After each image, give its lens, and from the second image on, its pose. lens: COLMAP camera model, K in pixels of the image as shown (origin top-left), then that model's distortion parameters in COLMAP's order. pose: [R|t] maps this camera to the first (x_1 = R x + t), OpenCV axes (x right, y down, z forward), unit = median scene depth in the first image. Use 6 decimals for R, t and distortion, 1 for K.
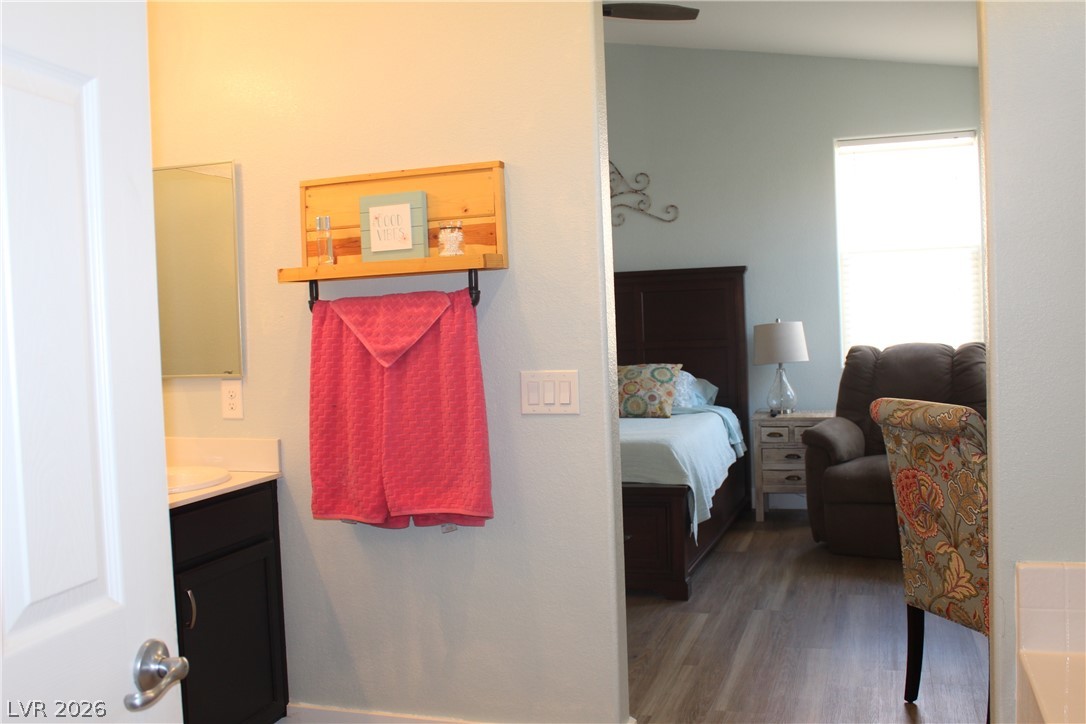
lens RADIAL K [[1040.9, 0, 543.1], [0, 1040.9, 358.1], [0, 0, 1]] dist [-0.078406, 0.000000]
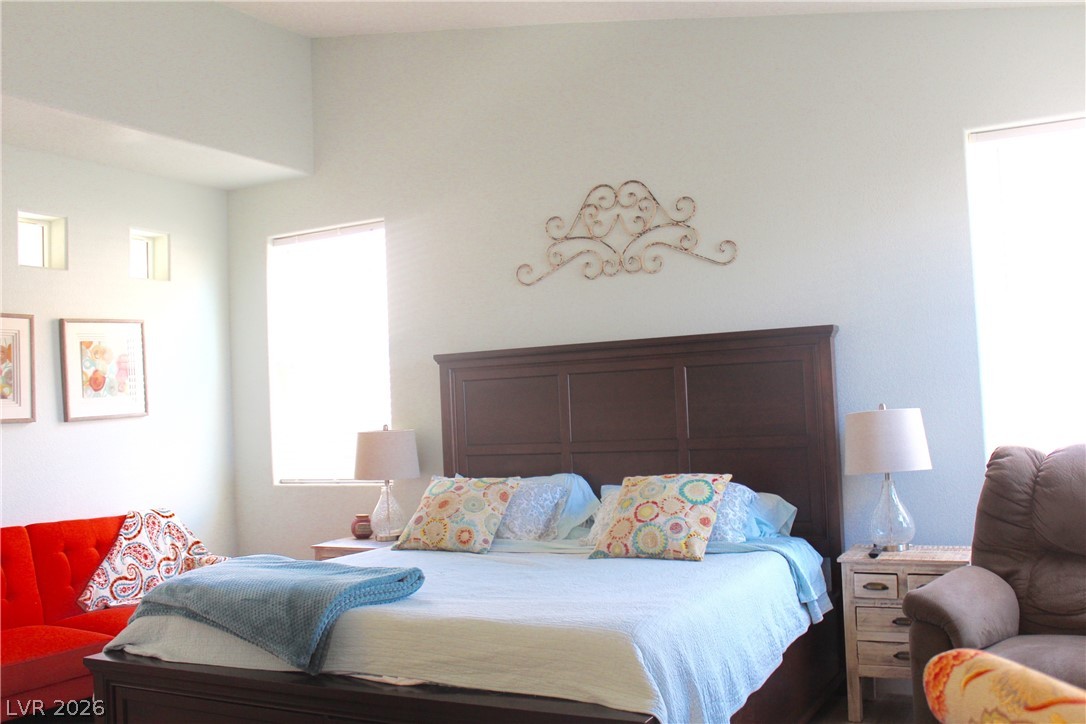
lens RADIAL K [[1040.9, 0, 543.4], [0, 1040.9, 369.8], [0, 0, 1]] dist [-0.078406, 0.000000]
pose [[0.985304, -0.011866, -0.170396, 0.131896], [0.000437, 0.997756, -0.066956, -0.016526], [0.170808, 0.065897, 0.983098, 0.335528]]
